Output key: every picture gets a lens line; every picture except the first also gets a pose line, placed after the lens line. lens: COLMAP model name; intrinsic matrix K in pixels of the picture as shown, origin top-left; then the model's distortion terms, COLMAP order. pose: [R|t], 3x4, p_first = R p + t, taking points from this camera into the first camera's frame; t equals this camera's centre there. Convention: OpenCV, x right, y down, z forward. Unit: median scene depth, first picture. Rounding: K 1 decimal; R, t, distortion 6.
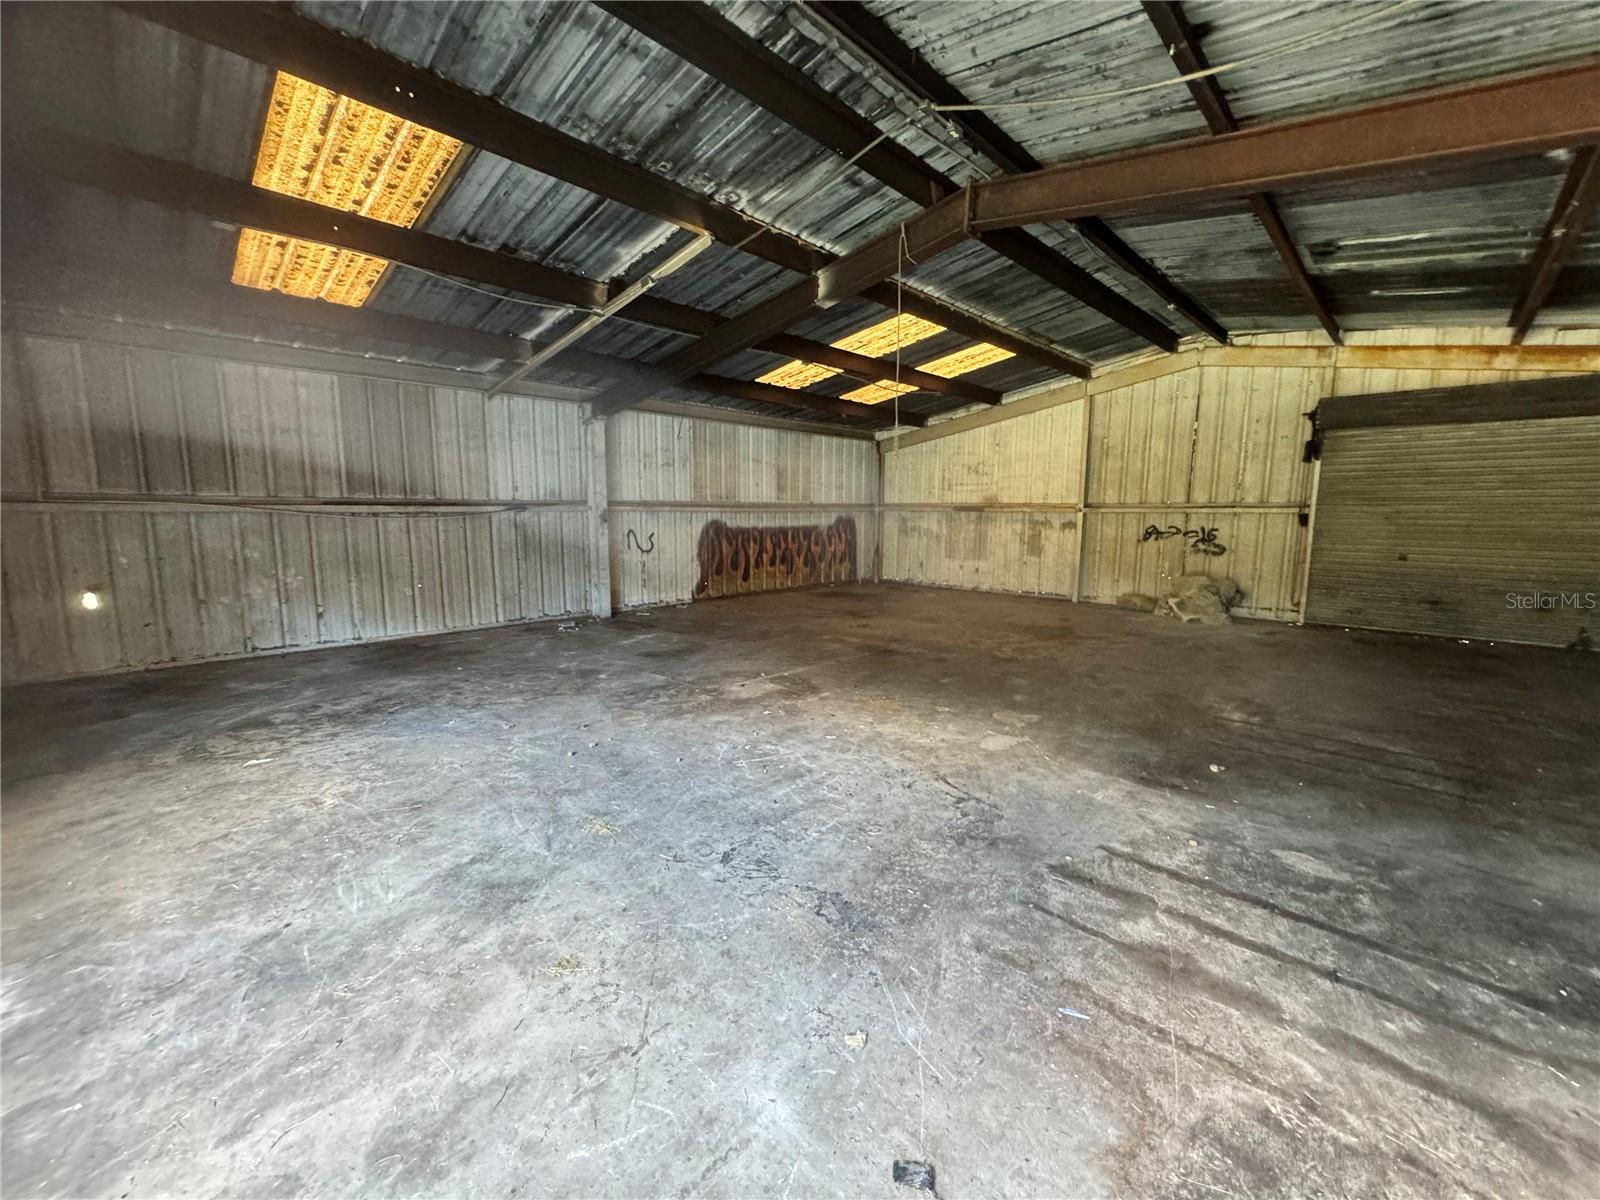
lens RADIAL K [[647.3, 0, 799.4], [0, 647.3, 597.5], [0, 0, 1]] dist [-0.000125, 0.000793]
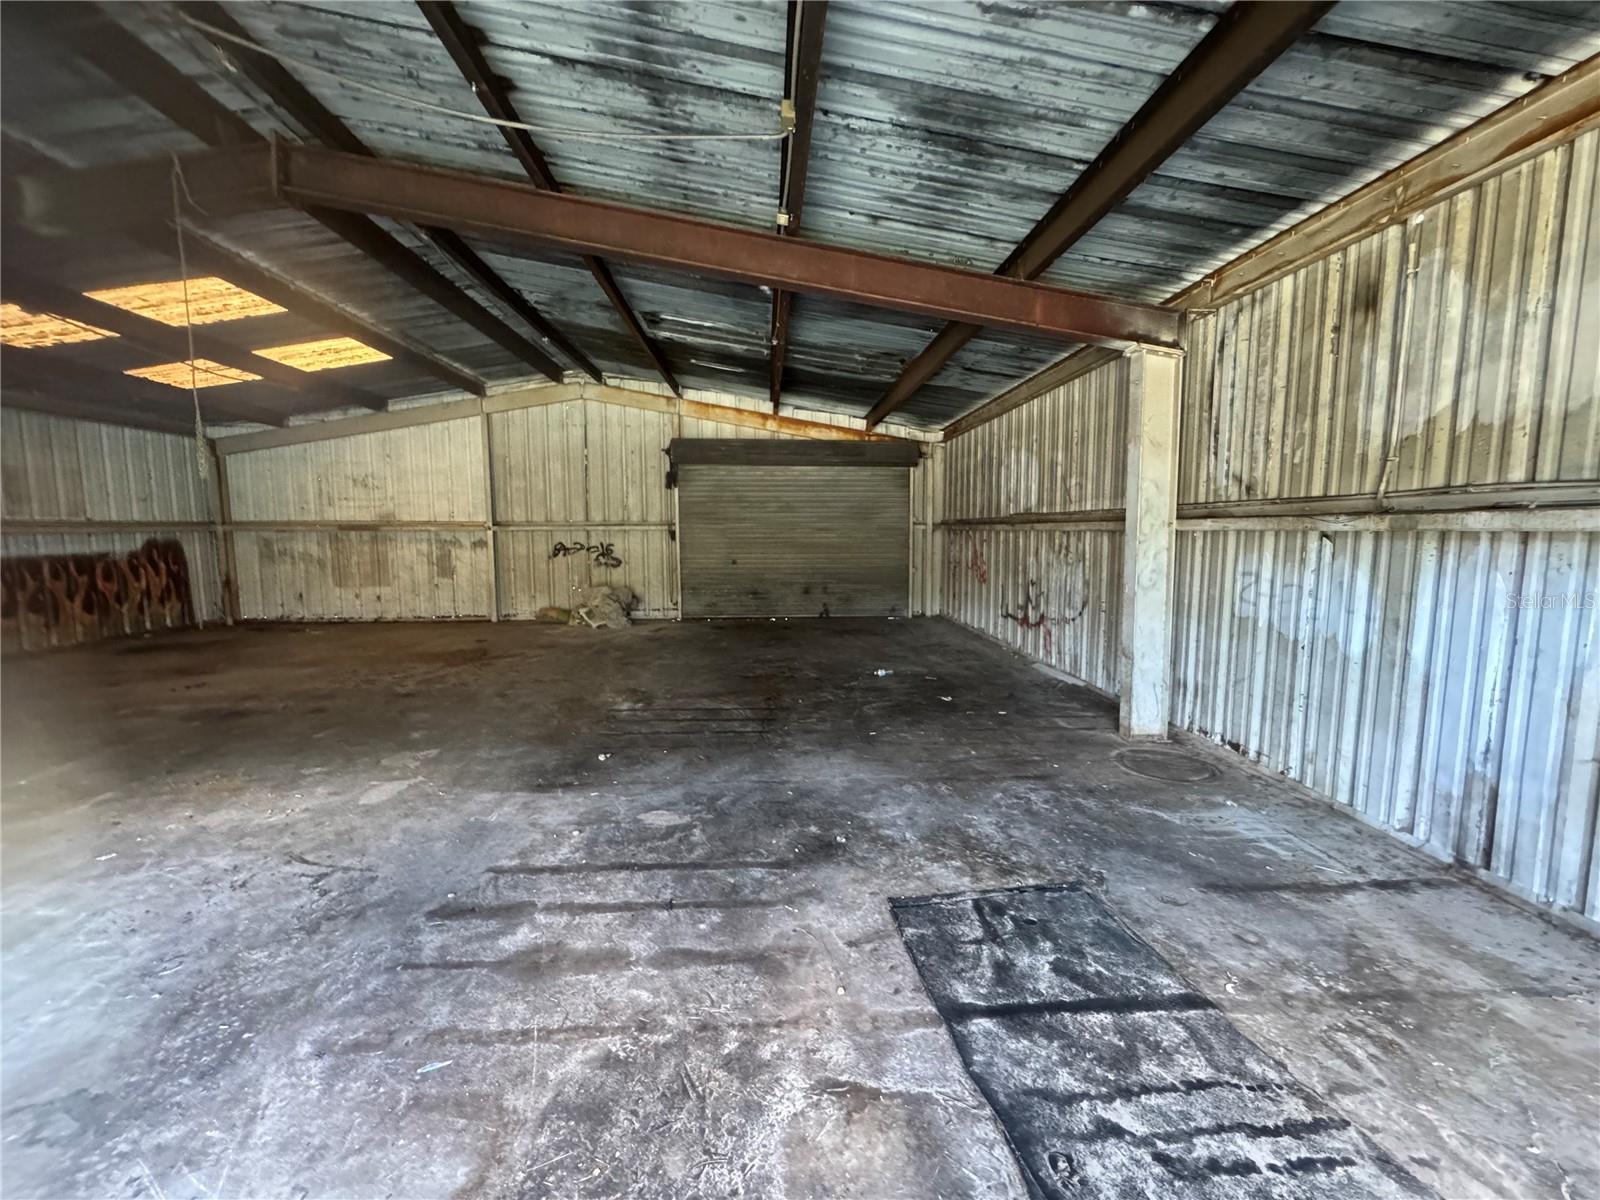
lens RADIAL K [[647.3, 0, 797.3], [0, 647.3, 598.9], [0, 0, 1]] dist [-0.000125, 0.000793]
pose [[0.682055, -0.084293, 0.726427, 0.057644], [0.102890, 0.994515, 0.018795, 0.003323], [-0.724027, 0.061923, 0.686987, -0.021895]]
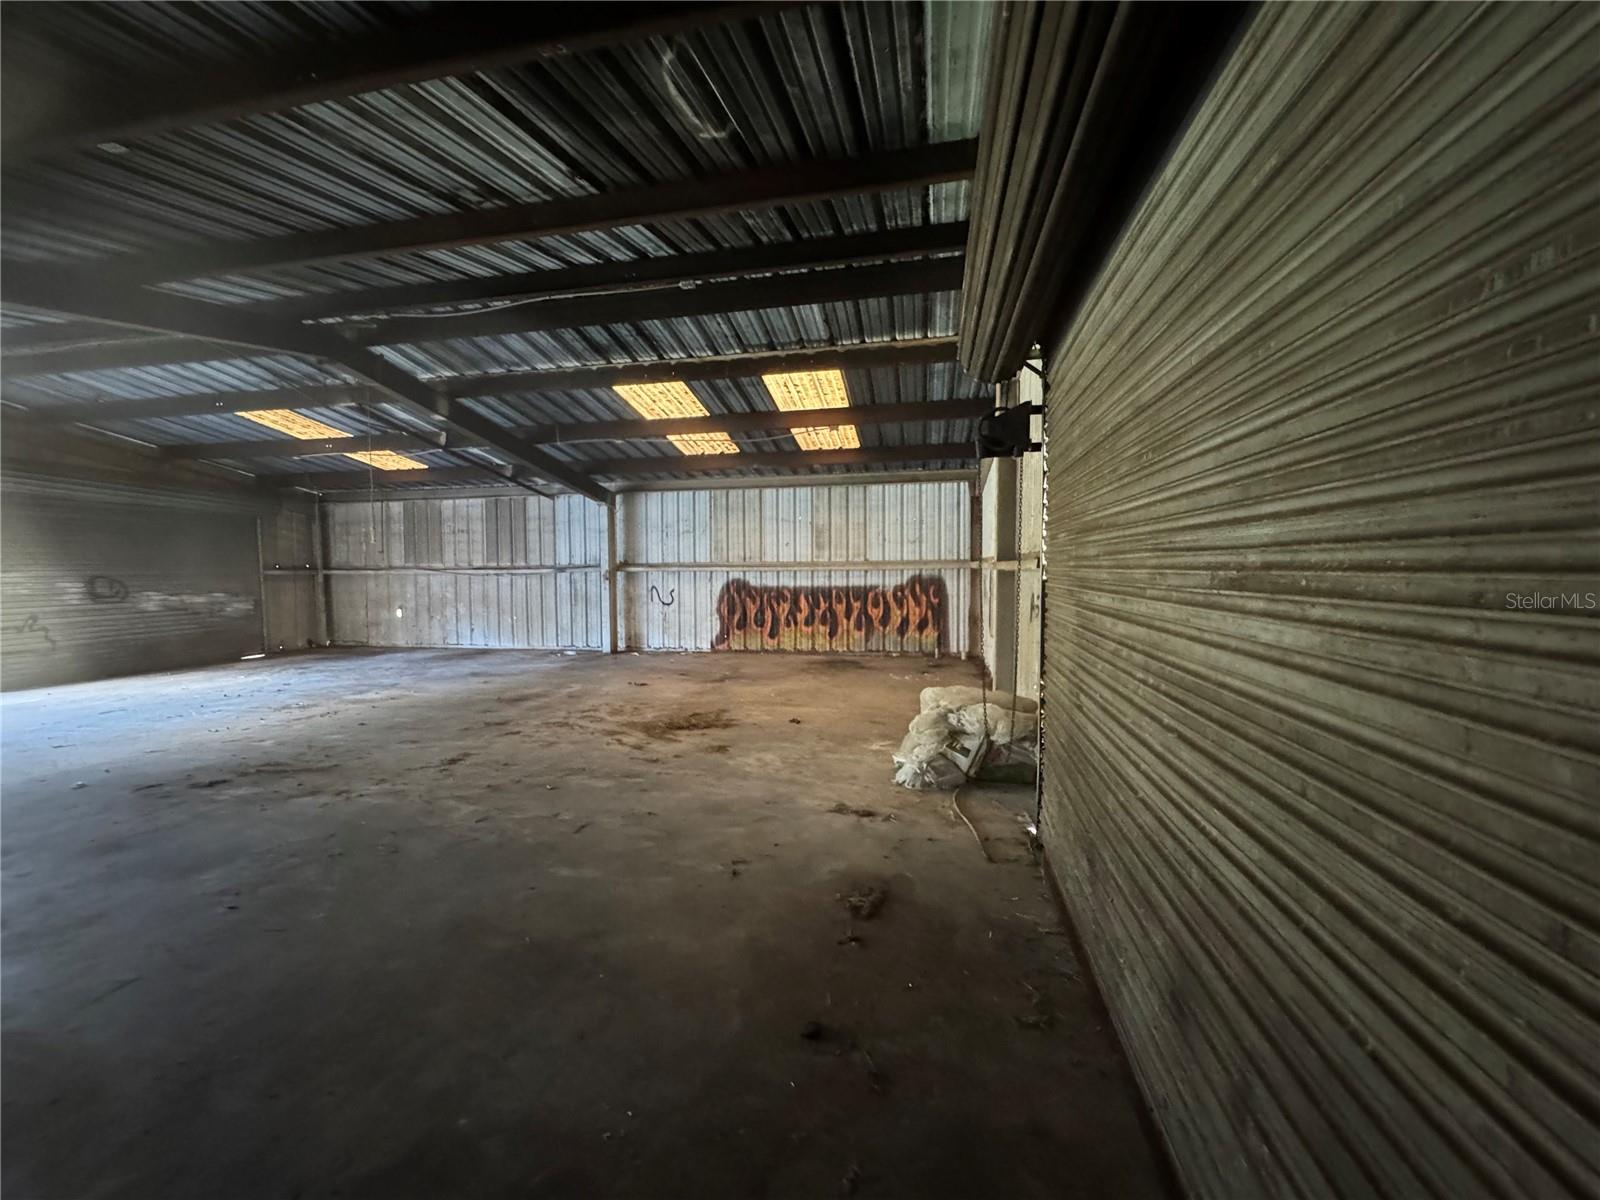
lens RADIAL K [[647.3, 0, 802.1], [0, 647.3, 600.0], [0, 0, 1]] dist [-0.000125, 0.000793]
pose [[0.545463, 0.031513, -0.837542, 1.710969], [-0.101565, 0.994414, -0.028730, -0.130398], [0.831959, 0.100736, 0.545616, 1.026890]]
